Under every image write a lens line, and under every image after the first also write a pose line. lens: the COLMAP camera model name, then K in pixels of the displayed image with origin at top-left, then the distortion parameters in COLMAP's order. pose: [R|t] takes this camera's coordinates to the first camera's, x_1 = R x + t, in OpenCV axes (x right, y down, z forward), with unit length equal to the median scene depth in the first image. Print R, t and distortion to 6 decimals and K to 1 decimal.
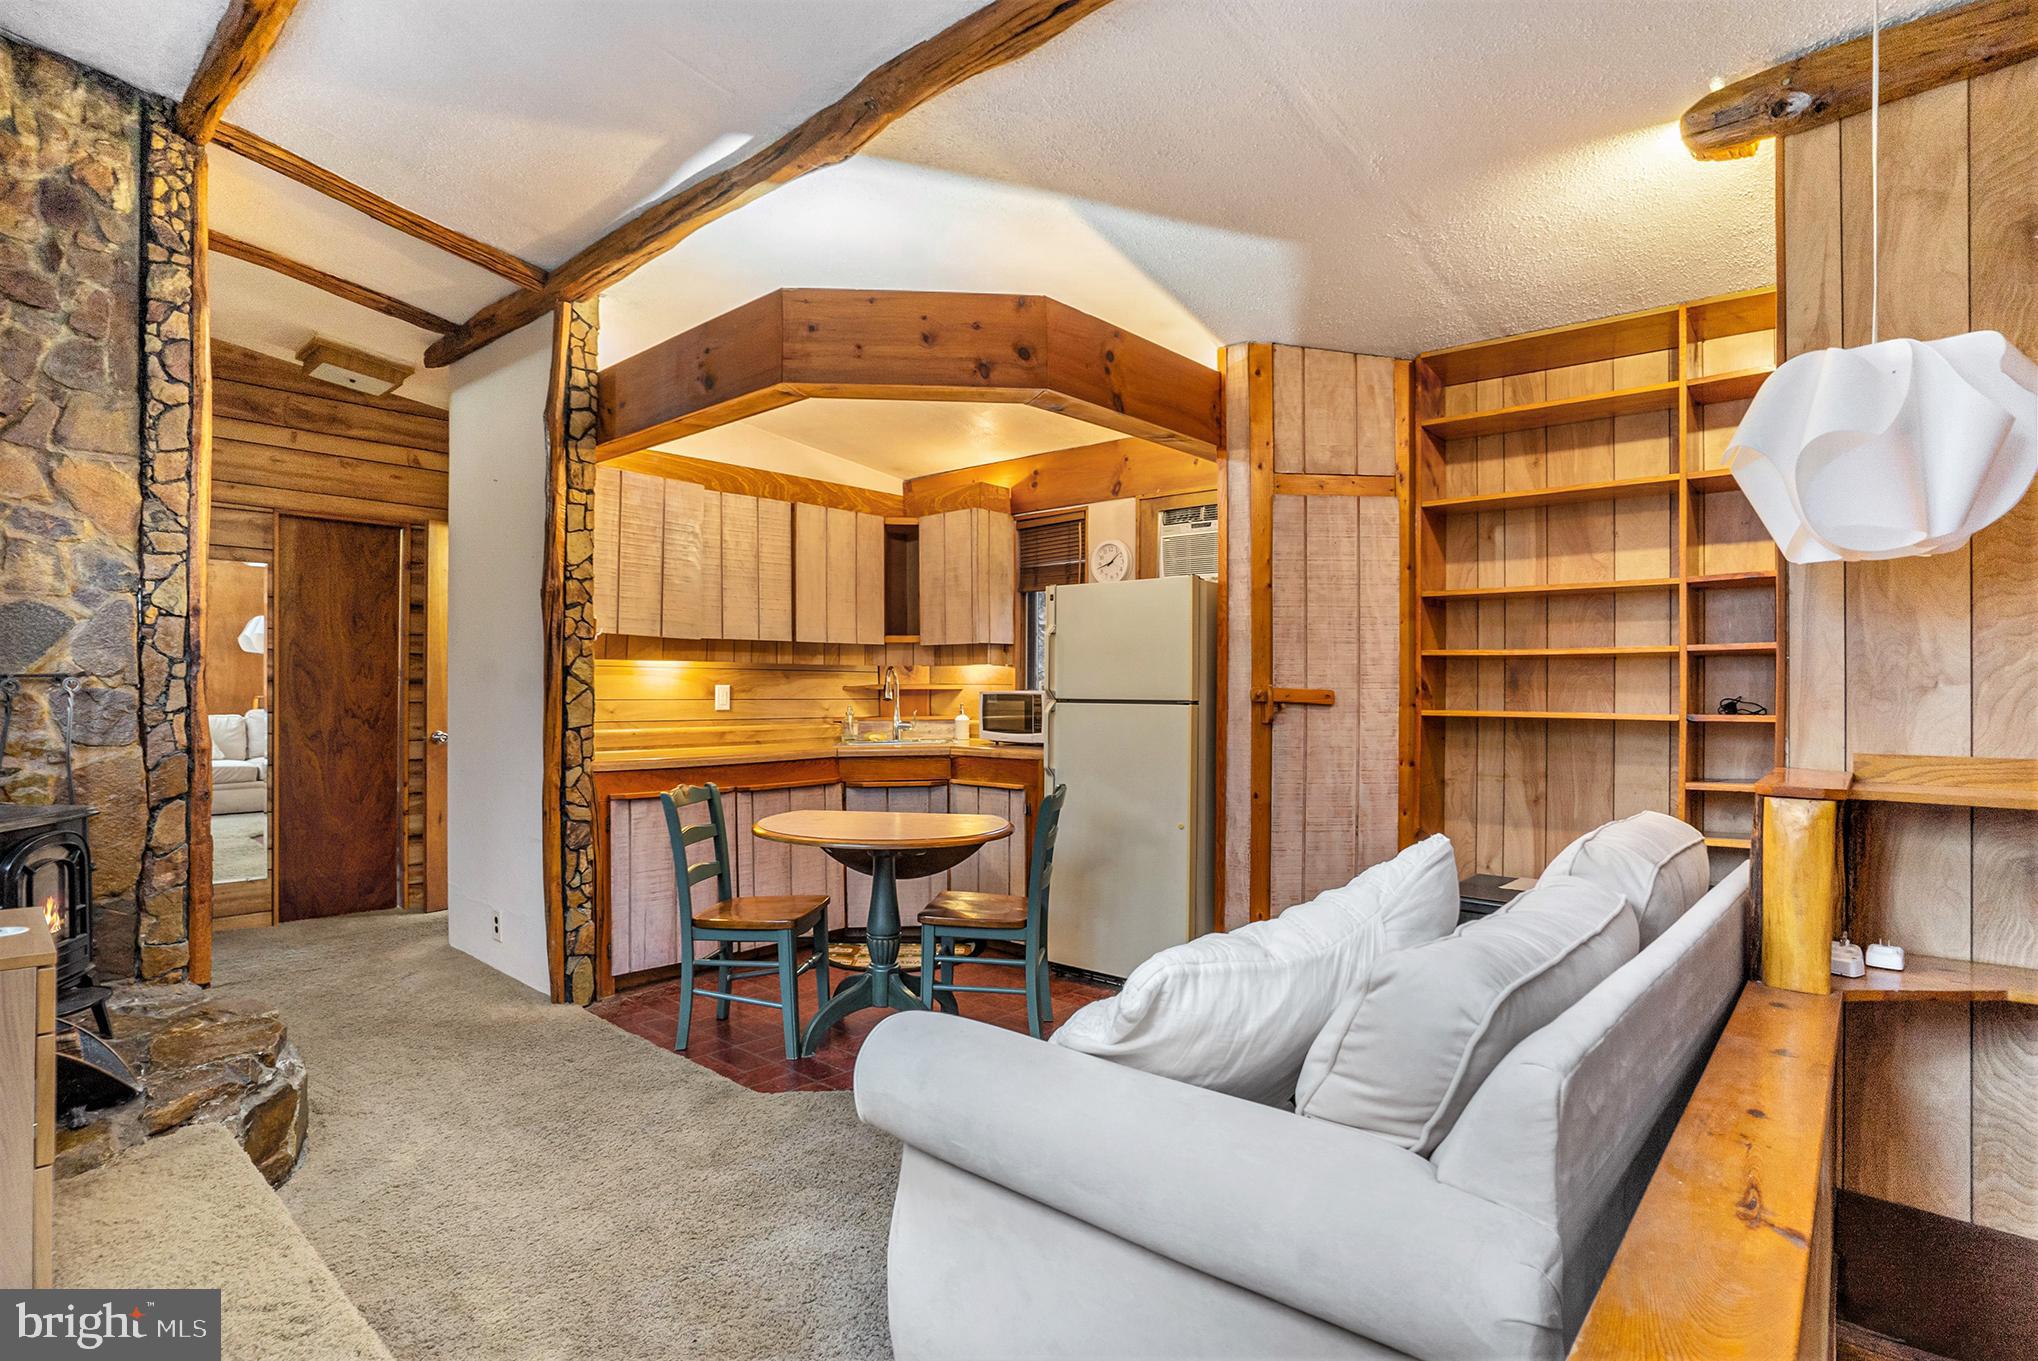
lens RADIAL K [[1038.5, 0, 1020.3], [0, 1038.5, 726.4], [0, 0, 1]] dist [0.000111, 0.000432]
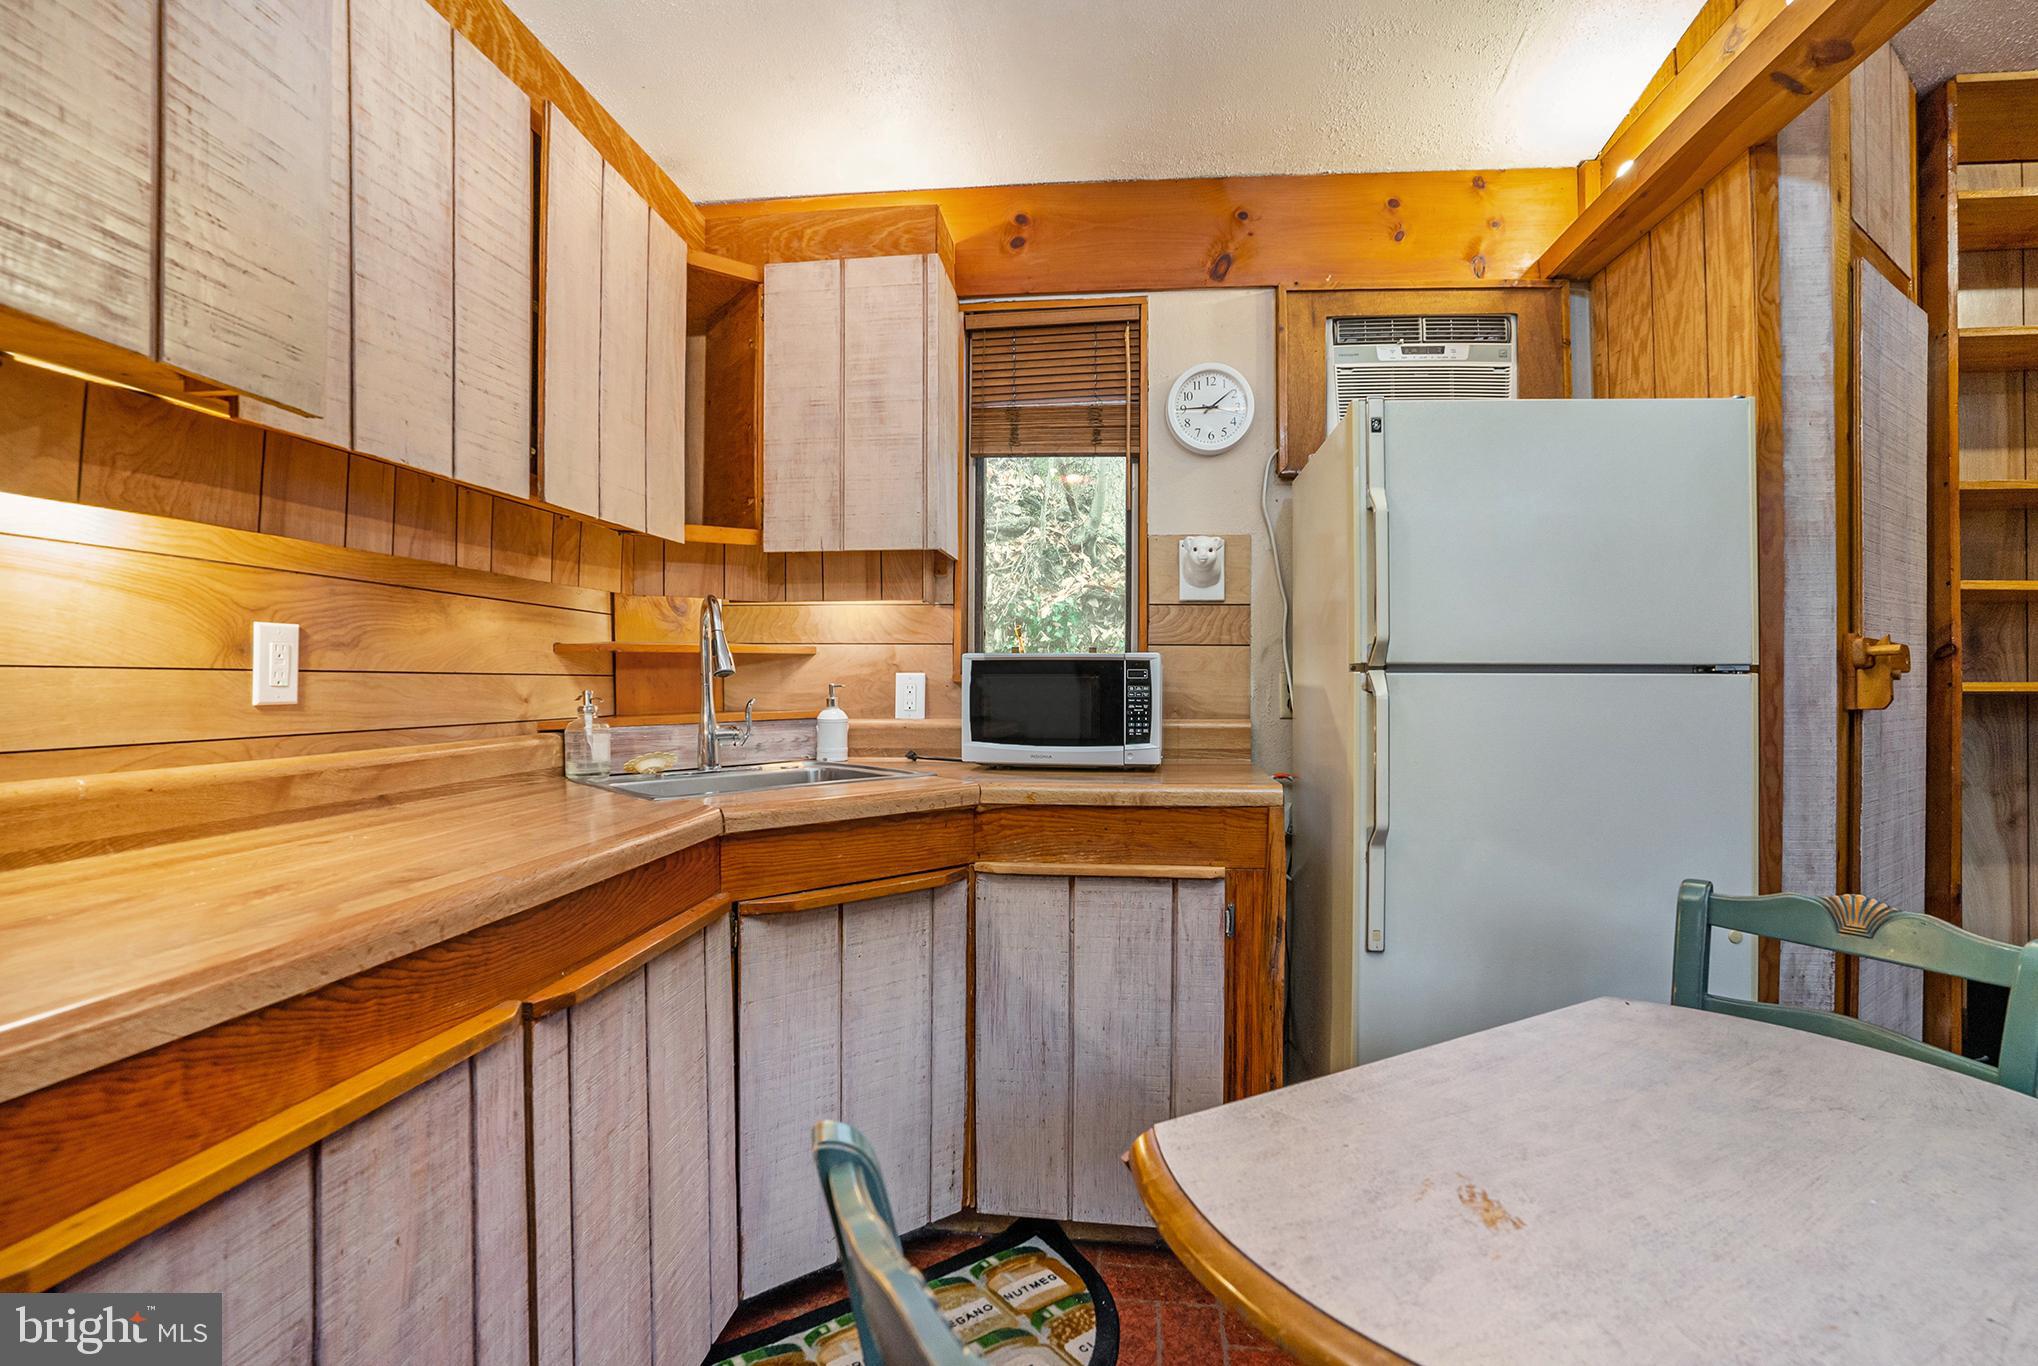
lens RADIAL K [[1020.3, 0, 1019.0], [0, 1020.3, 683.0], [0, 0, 1]] dist [-0.028252, 0.000370]
pose [[0.819363, -0.003612, 0.573264, -0.298507], [0.021970, 0.999443, -0.025103, -0.010687], [-0.572854, 0.033163, 0.818986, 0.683304]]
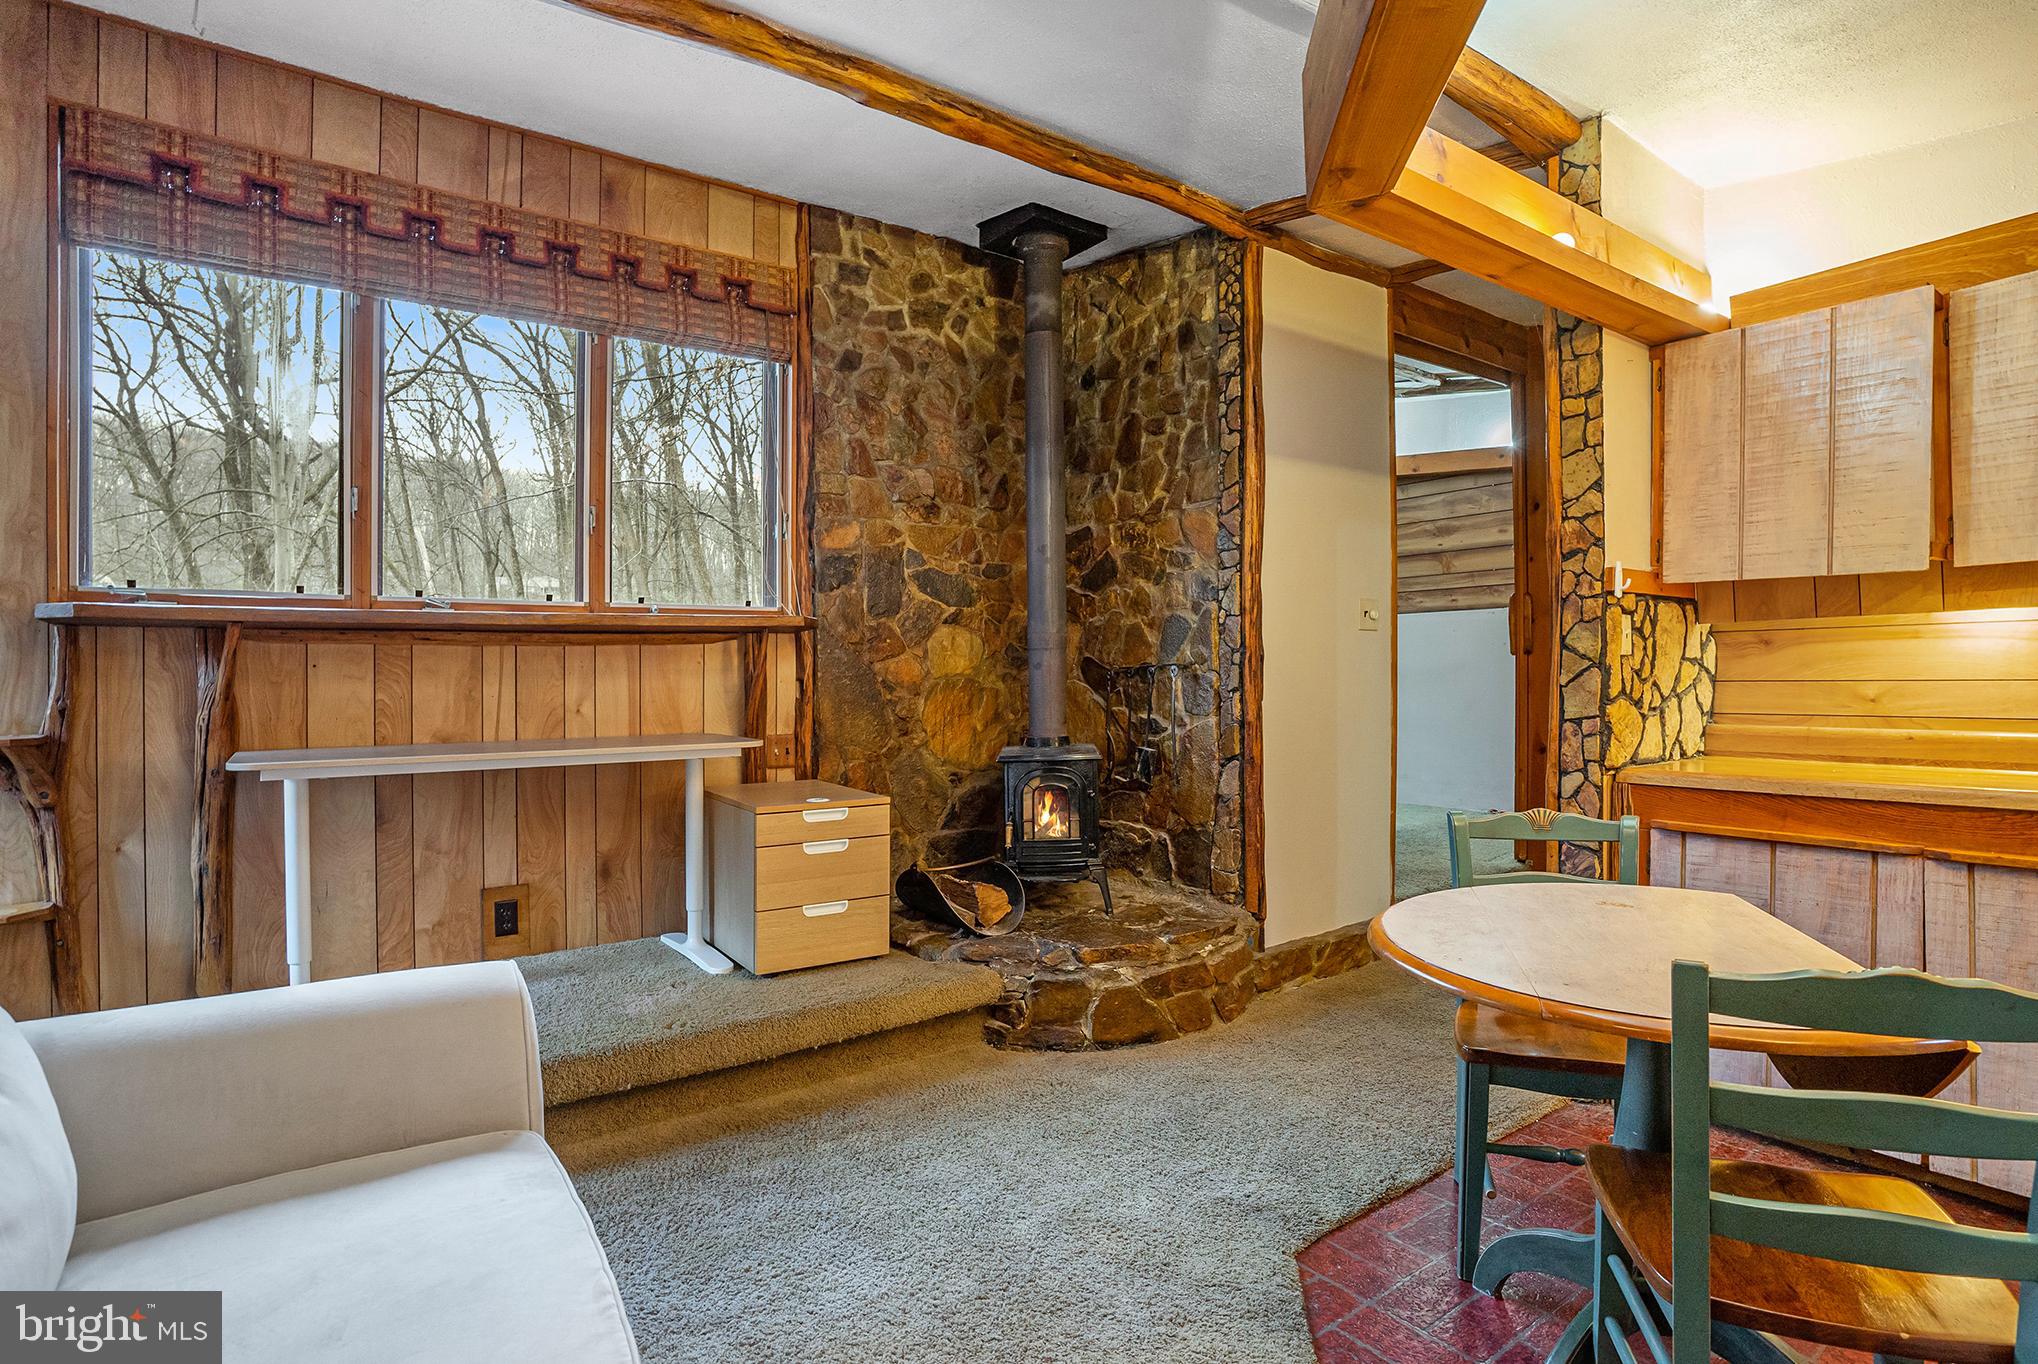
lens RADIAL K [[1045.0, 0, 1019.0], [0, 1045.0, 682.0], [0, 0, 1]] dist [-0.027115, 0.000251]
pose [[-0.208553, 0.002178, -0.978009, 0.303882], [-0.023289, 0.999703, 0.007193, -0.017178], [0.977734, 0.024277, -0.208440, 0.622826]]
